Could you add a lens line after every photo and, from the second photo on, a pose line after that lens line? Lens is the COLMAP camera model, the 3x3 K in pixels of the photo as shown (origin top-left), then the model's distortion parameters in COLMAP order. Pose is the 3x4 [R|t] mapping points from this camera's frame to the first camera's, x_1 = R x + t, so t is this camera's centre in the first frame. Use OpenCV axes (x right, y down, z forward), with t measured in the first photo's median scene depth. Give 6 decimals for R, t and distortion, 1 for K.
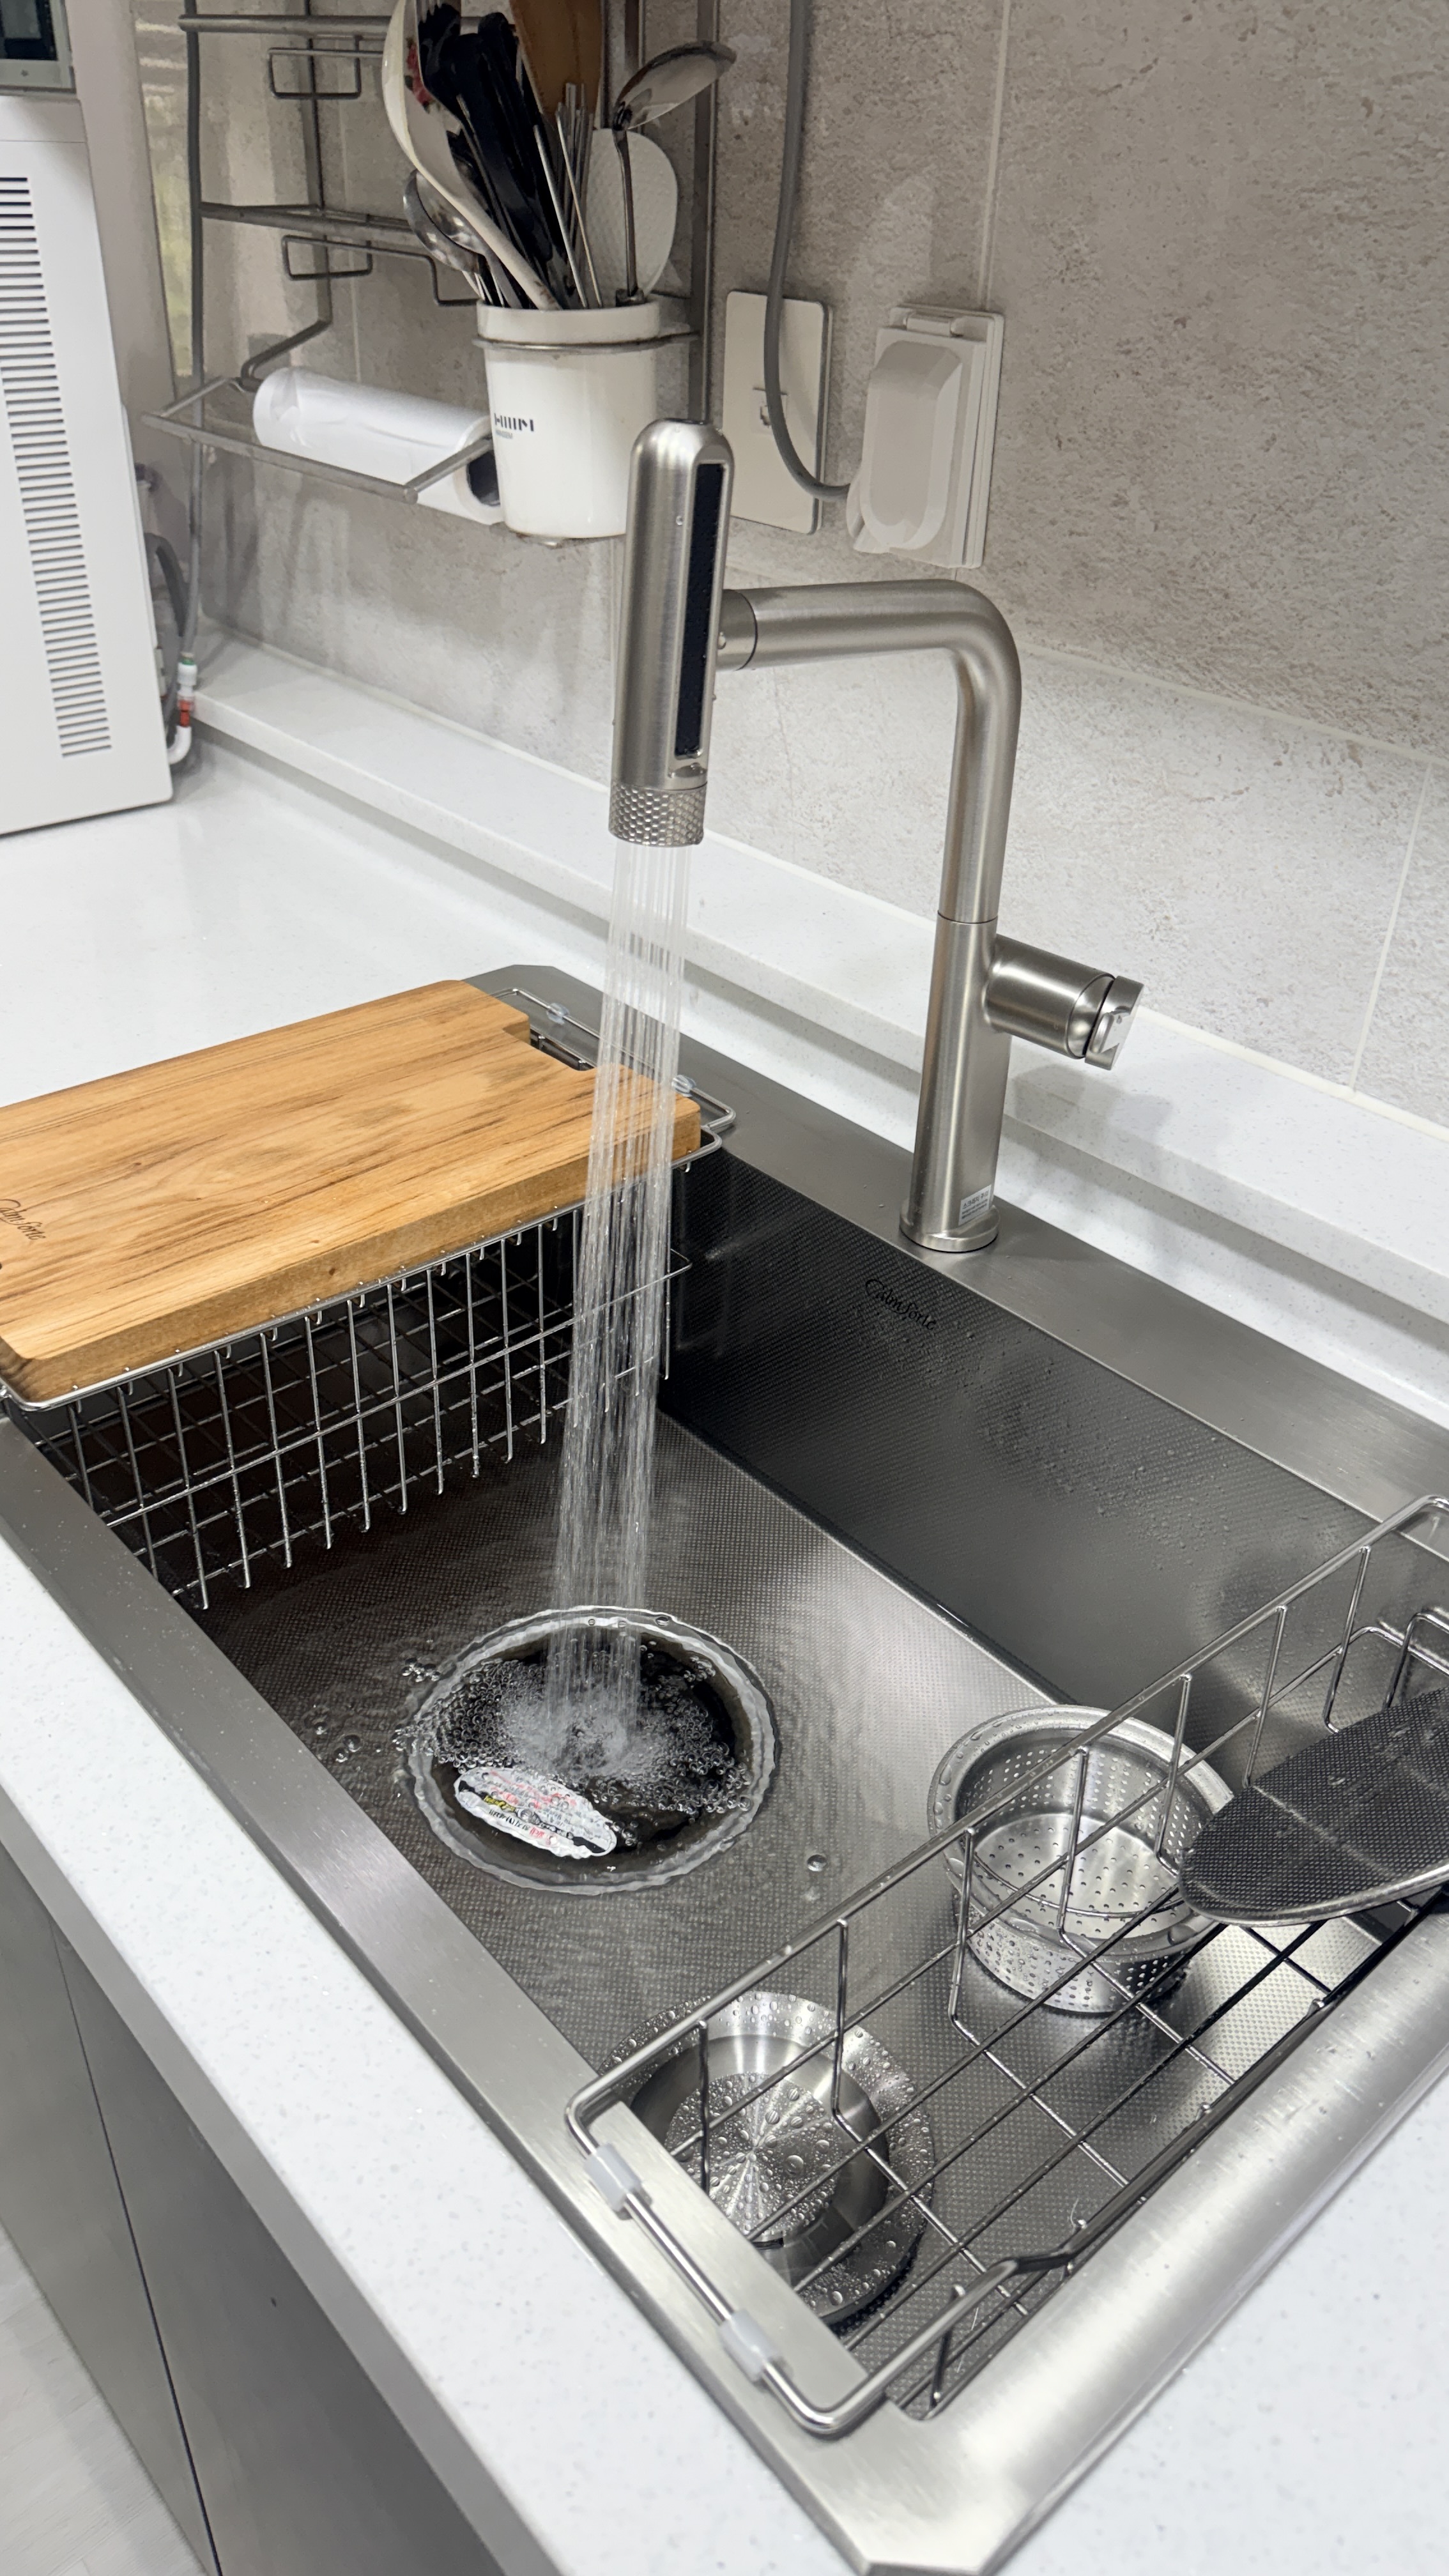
lens RADIAL K [[1831.8, 0, 719.9], [0, 1831.8, 1278.1], [0, 0, 1]] dist [0.040079, -0.067473]
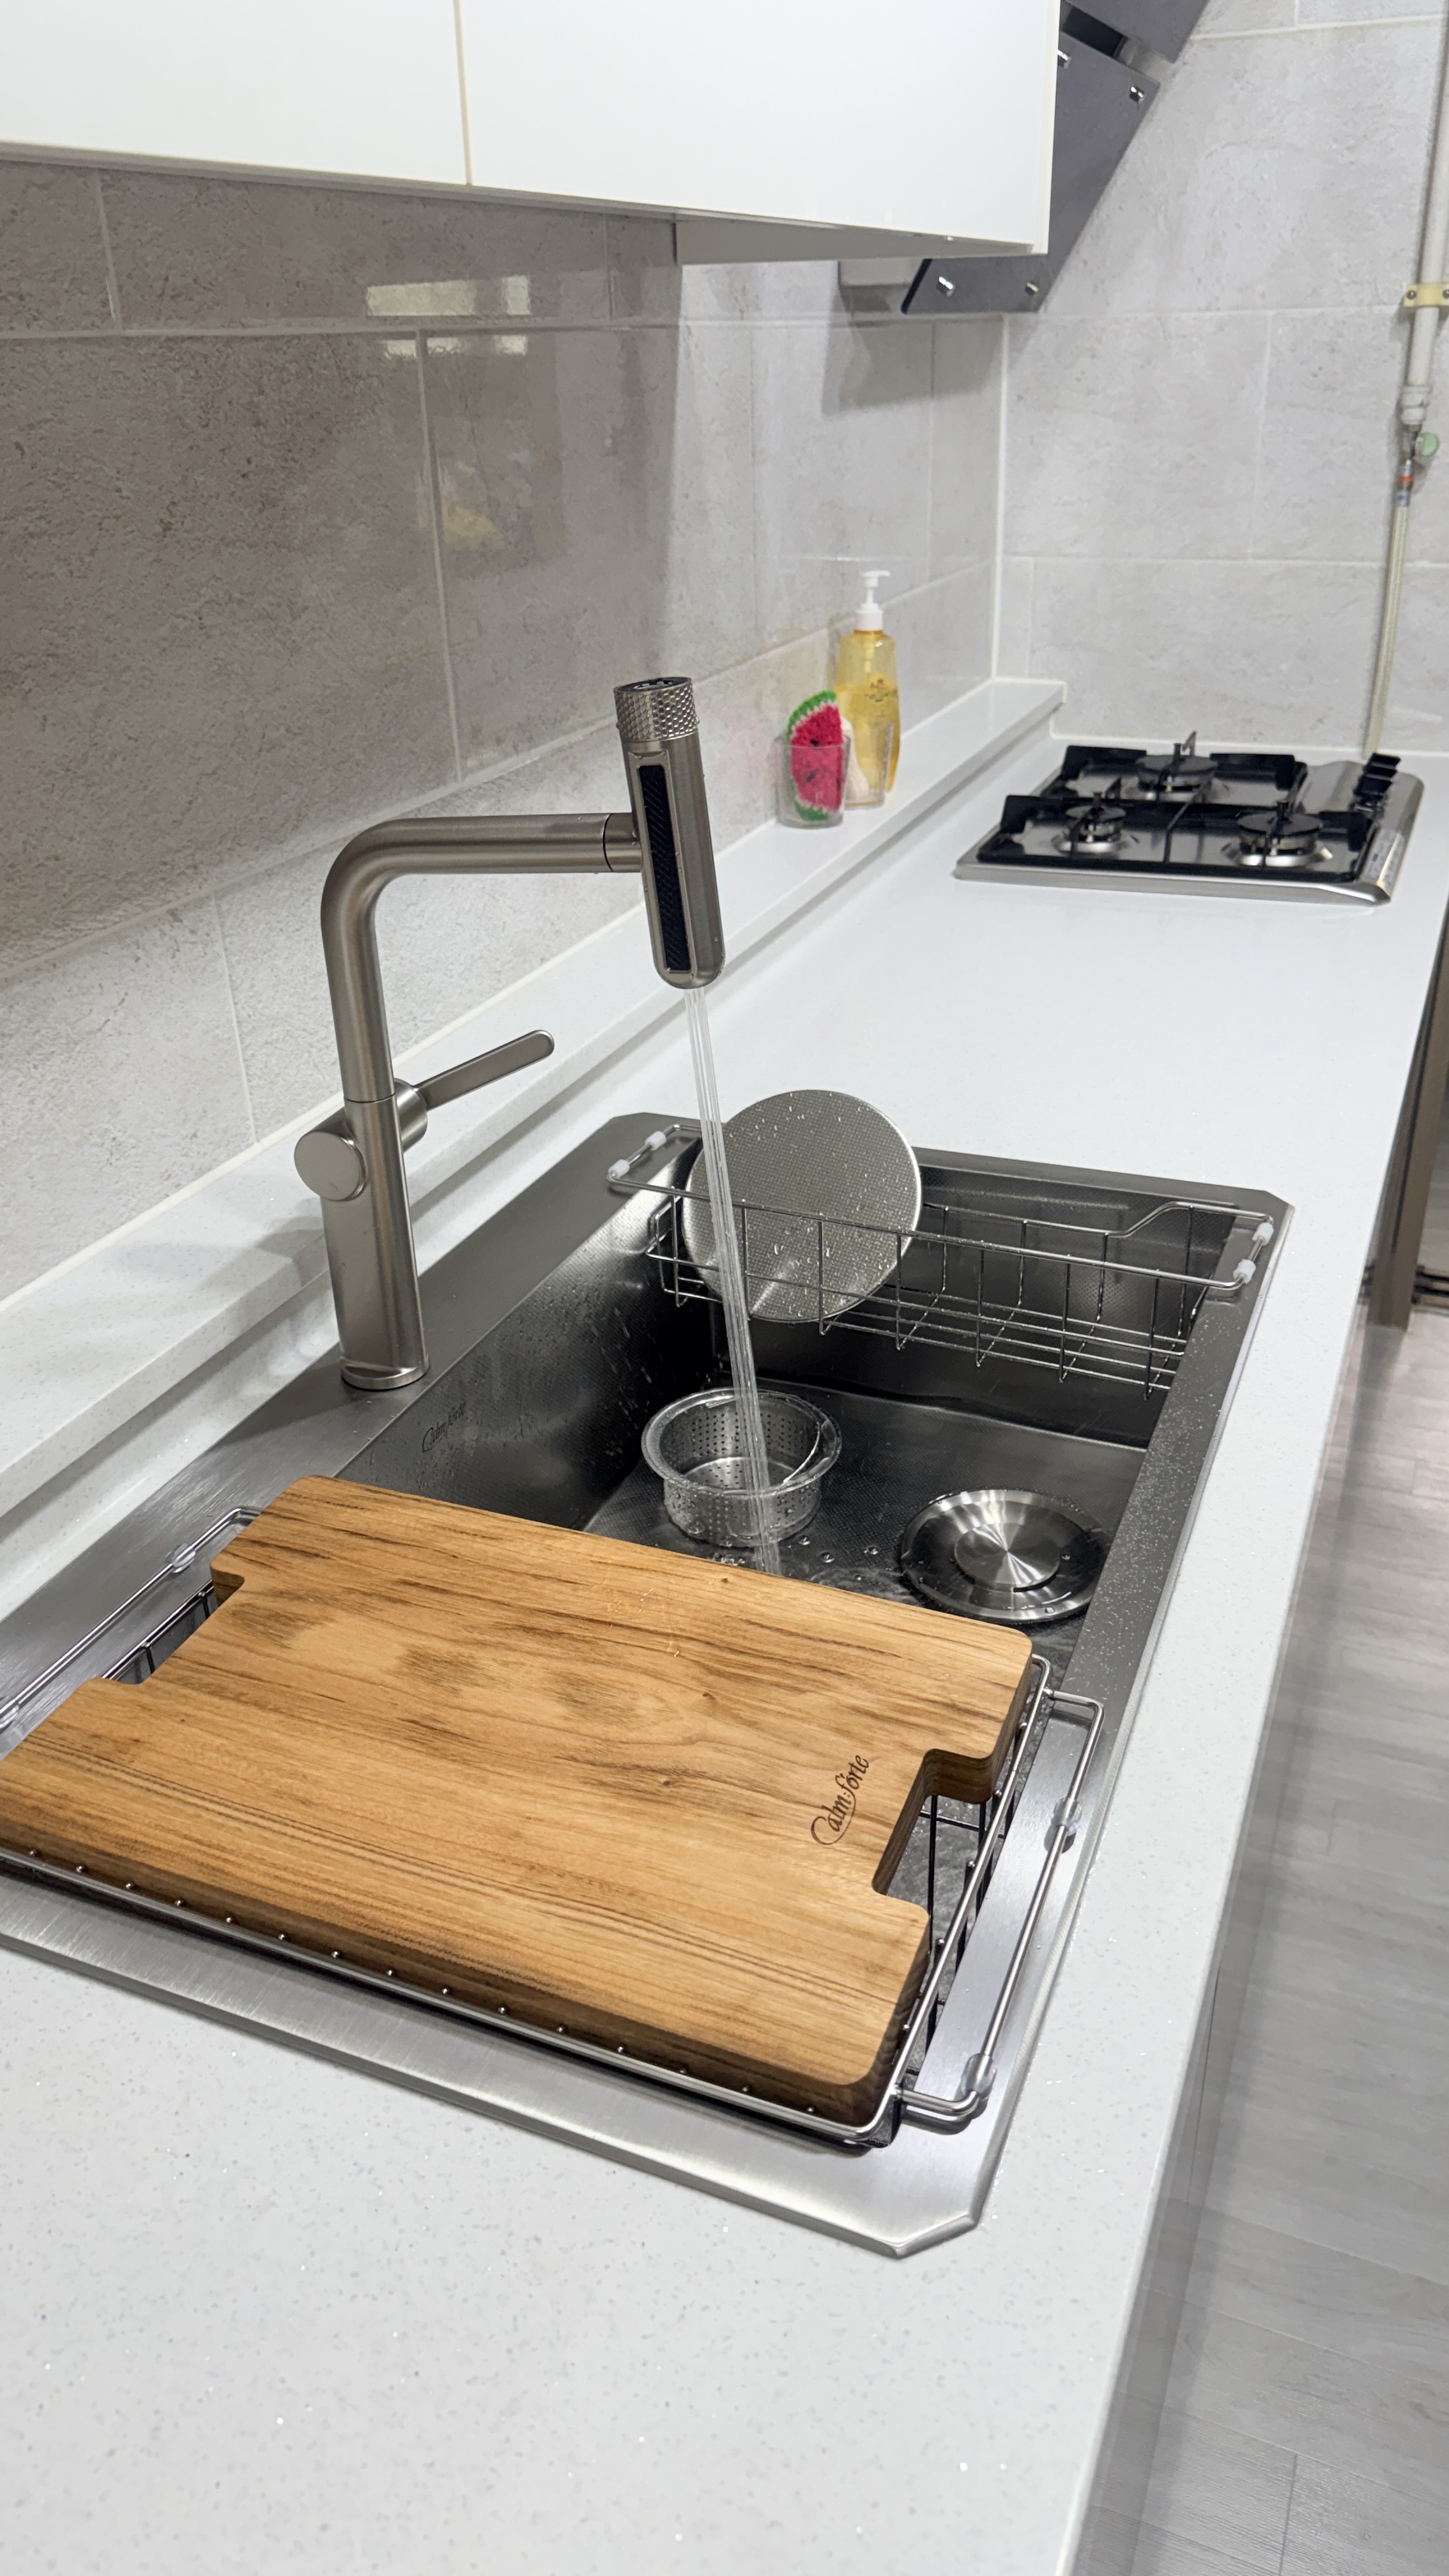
lens RADIAL K [[1831.8, 0, 748.4], [0, 1831.8, 1271.0], [0, 0, 1]] dist [0.040079, -0.067473]
pose [[-0.443734, -0.425993, 0.788435, -0.838041], [0.492637, 0.618982, 0.611694, -0.645943], [-0.748605, 0.659842, -0.064803, 0.861518]]
